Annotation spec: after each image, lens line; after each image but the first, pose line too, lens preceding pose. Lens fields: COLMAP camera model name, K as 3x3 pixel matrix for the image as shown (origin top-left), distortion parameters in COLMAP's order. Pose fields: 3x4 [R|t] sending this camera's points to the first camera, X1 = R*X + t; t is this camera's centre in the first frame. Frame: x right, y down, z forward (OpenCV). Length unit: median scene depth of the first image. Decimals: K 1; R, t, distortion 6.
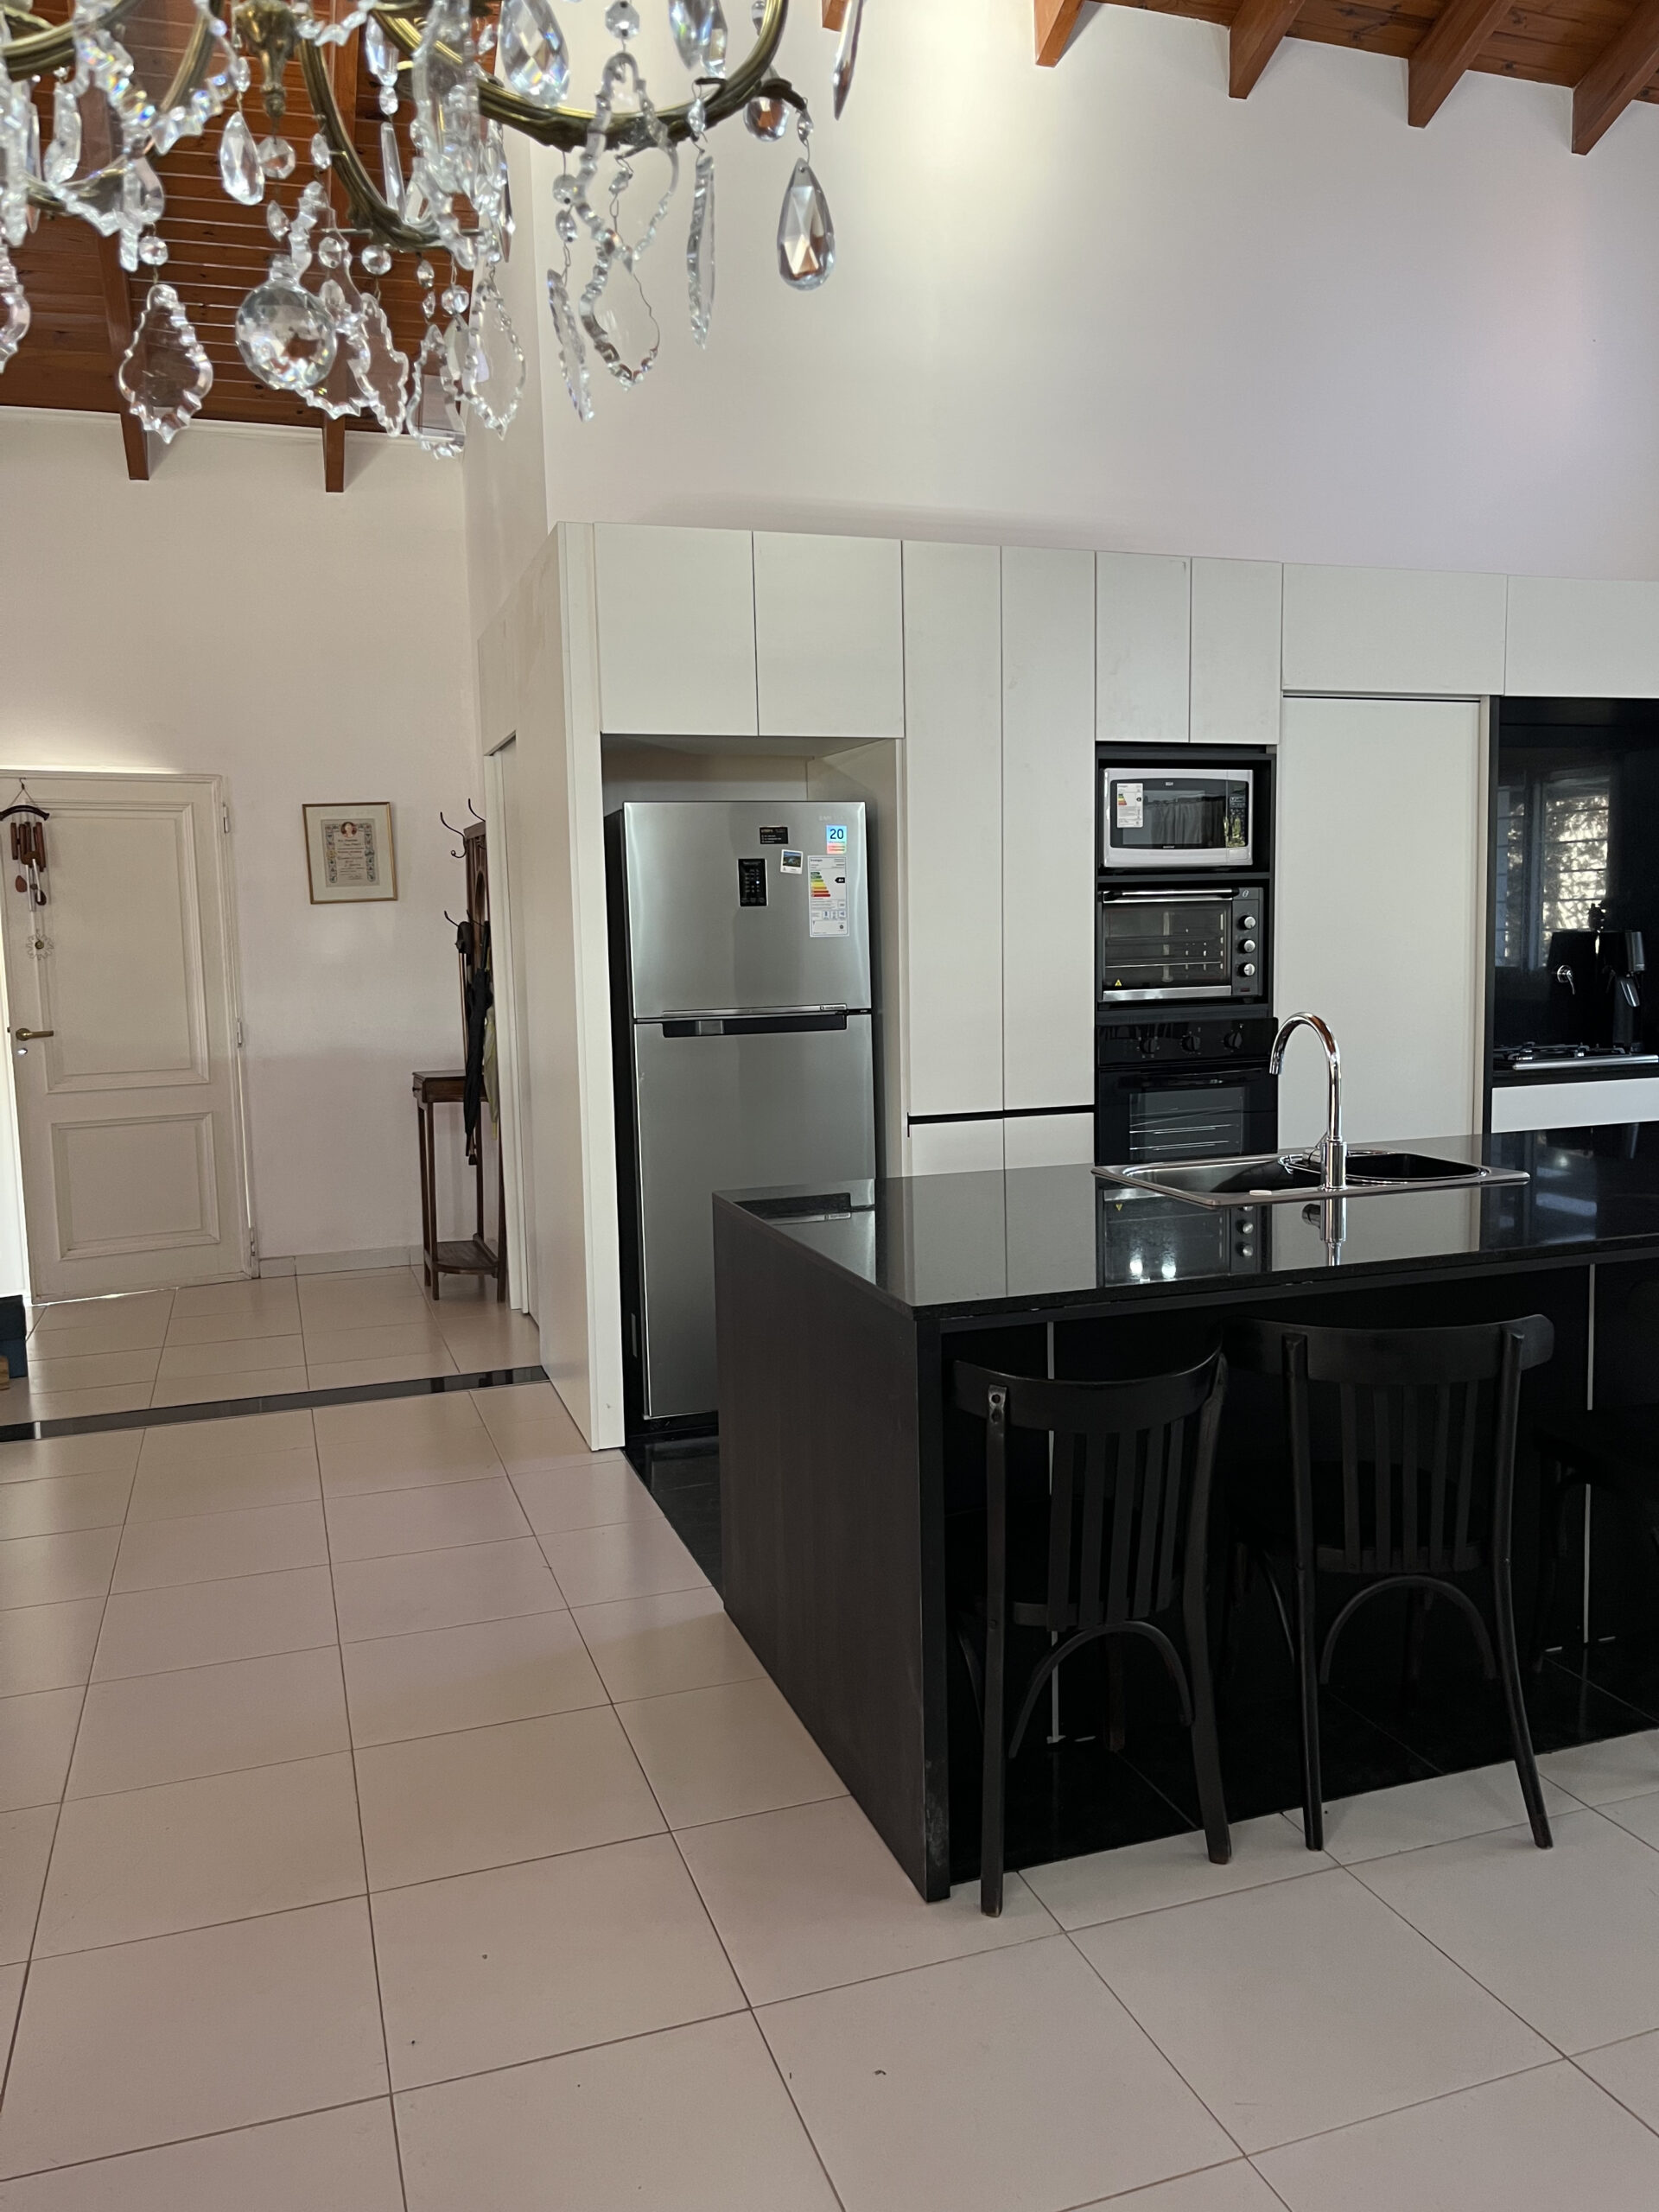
lens RADIAL K [[1676.5, 0, 844.4], [0, 1676.5, 1113.6], [0, 0, 1]] dist [0.064405, -0.093589]
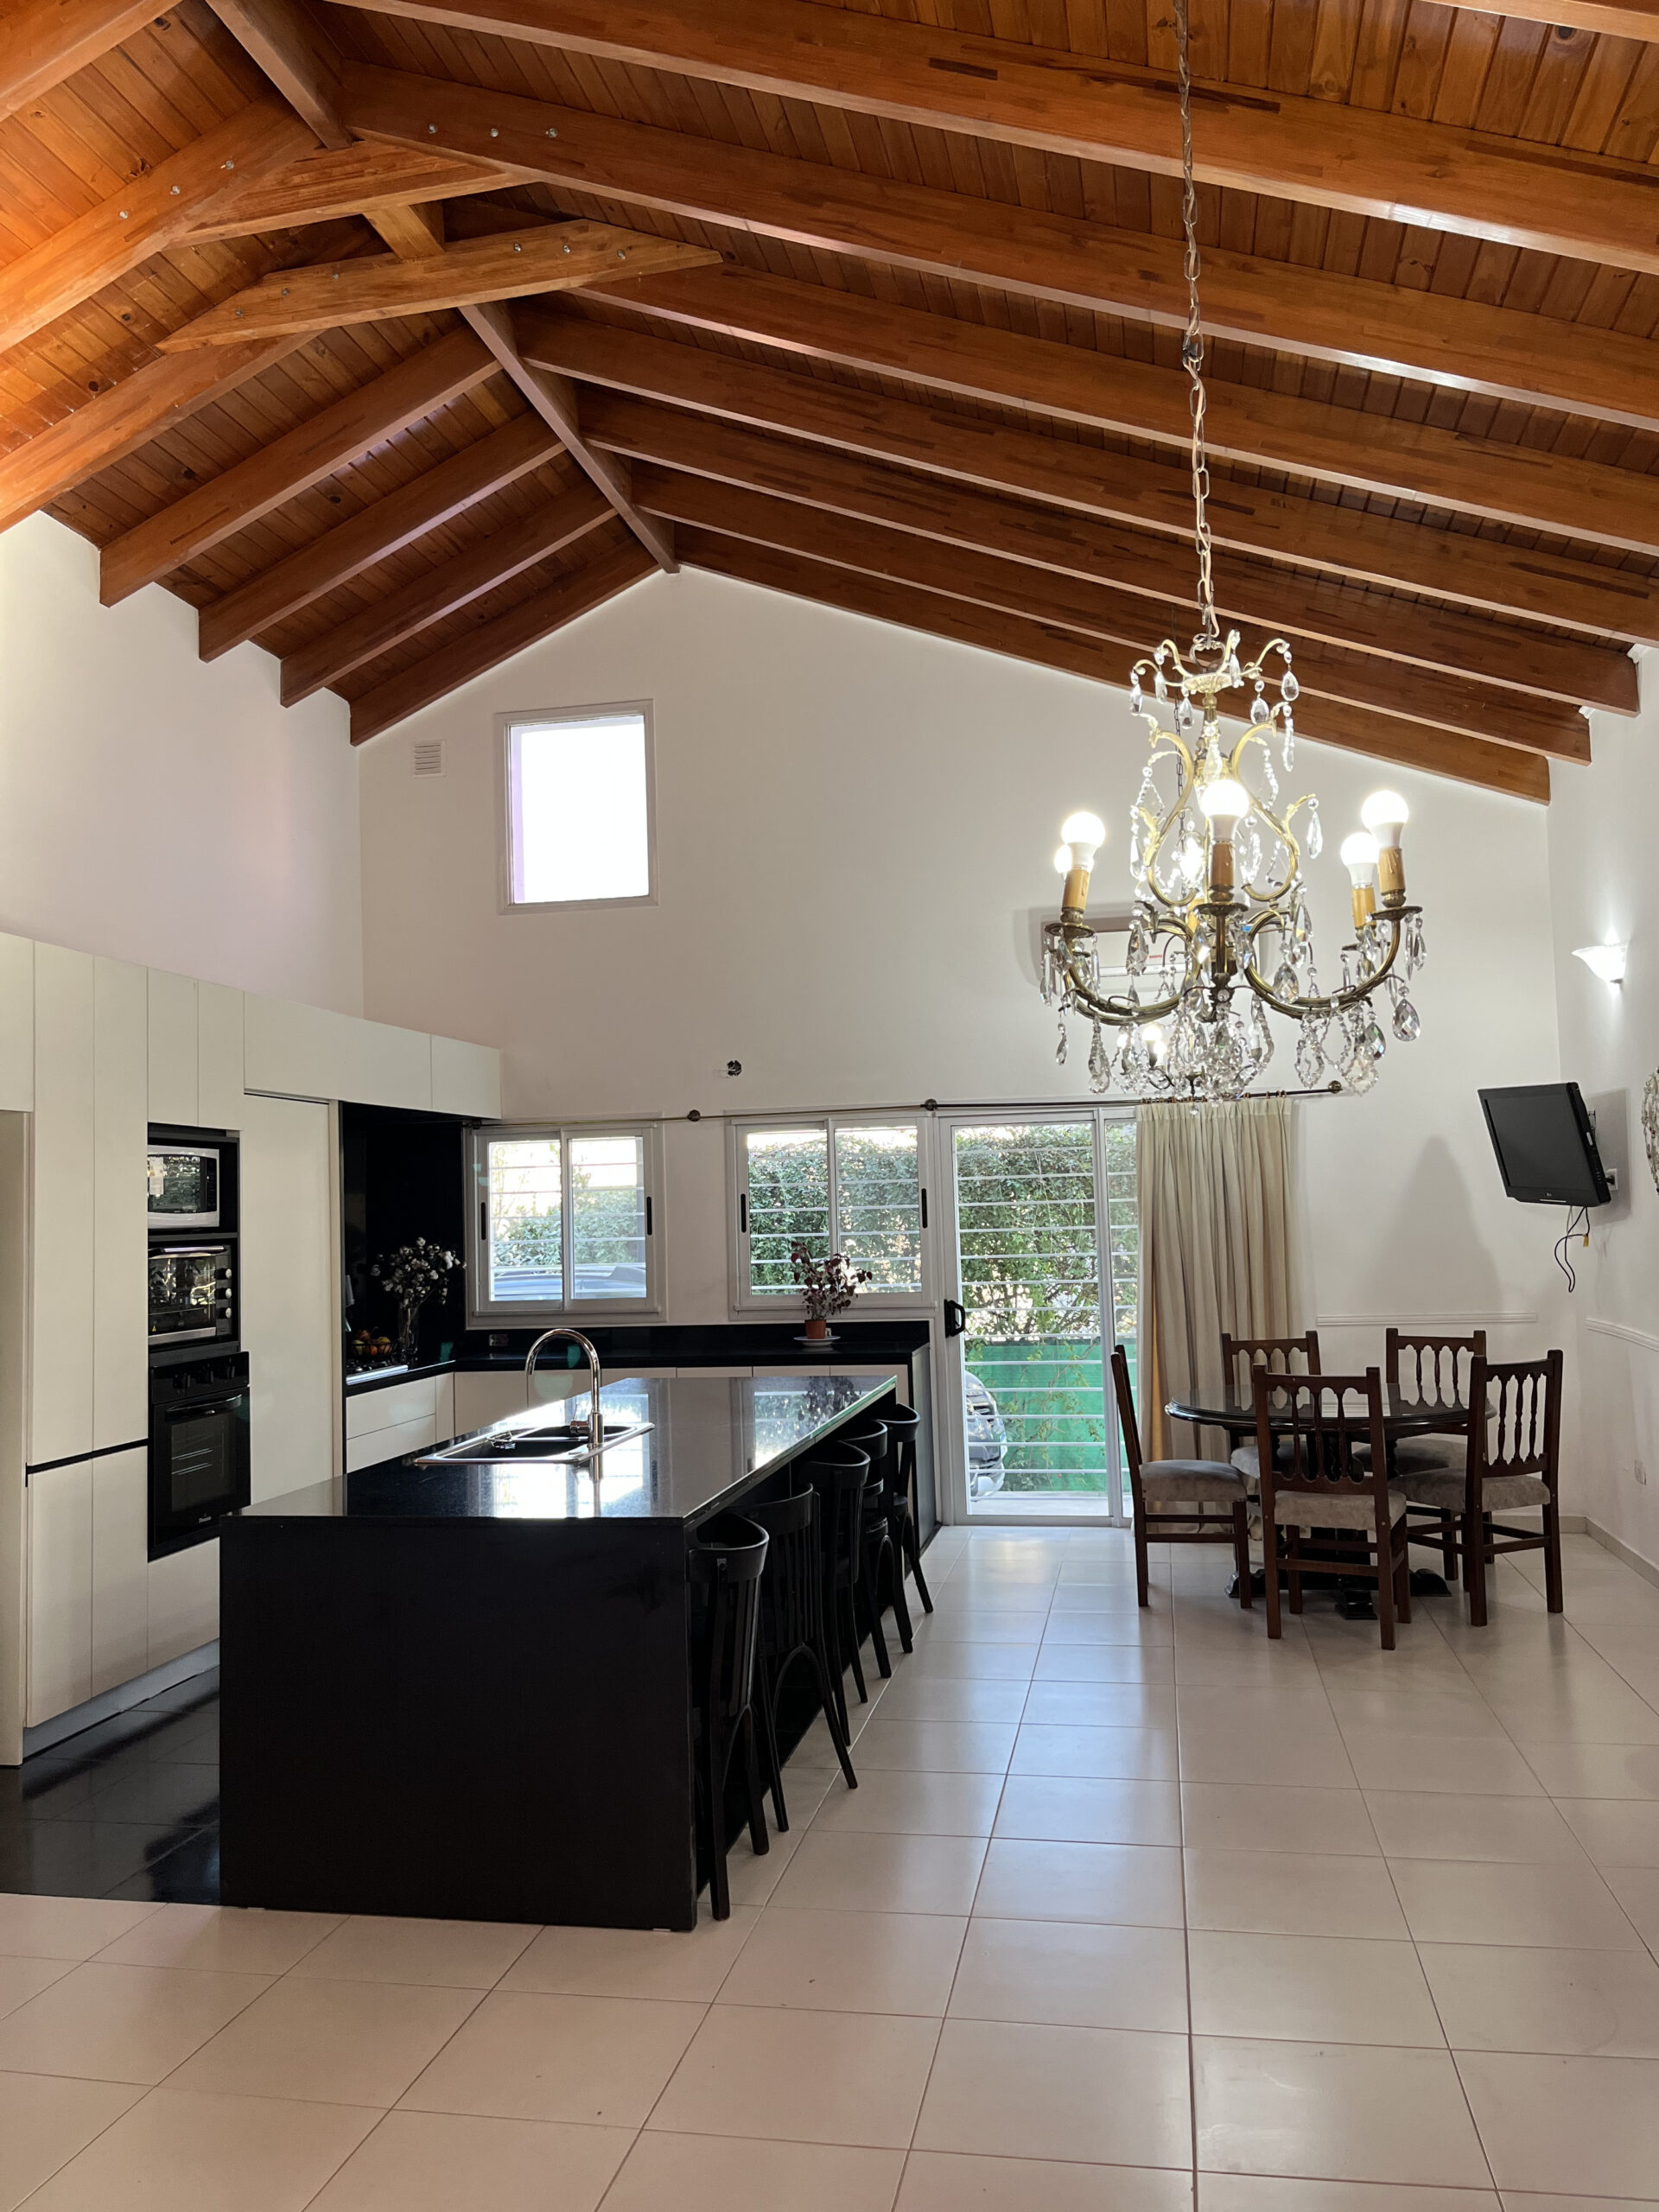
lens RADIAL K [[1676.5, 0, 813.3], [0, 1676.5, 1105.1], [0, 0, 1]] dist [0.064405, -0.093589]
pose [[0.513539, 0.061783, 0.855839, -0.595243], [0.117094, 0.983028, -0.141226, -0.012395], [-0.850039, 0.172738, 0.497589, 0.019464]]
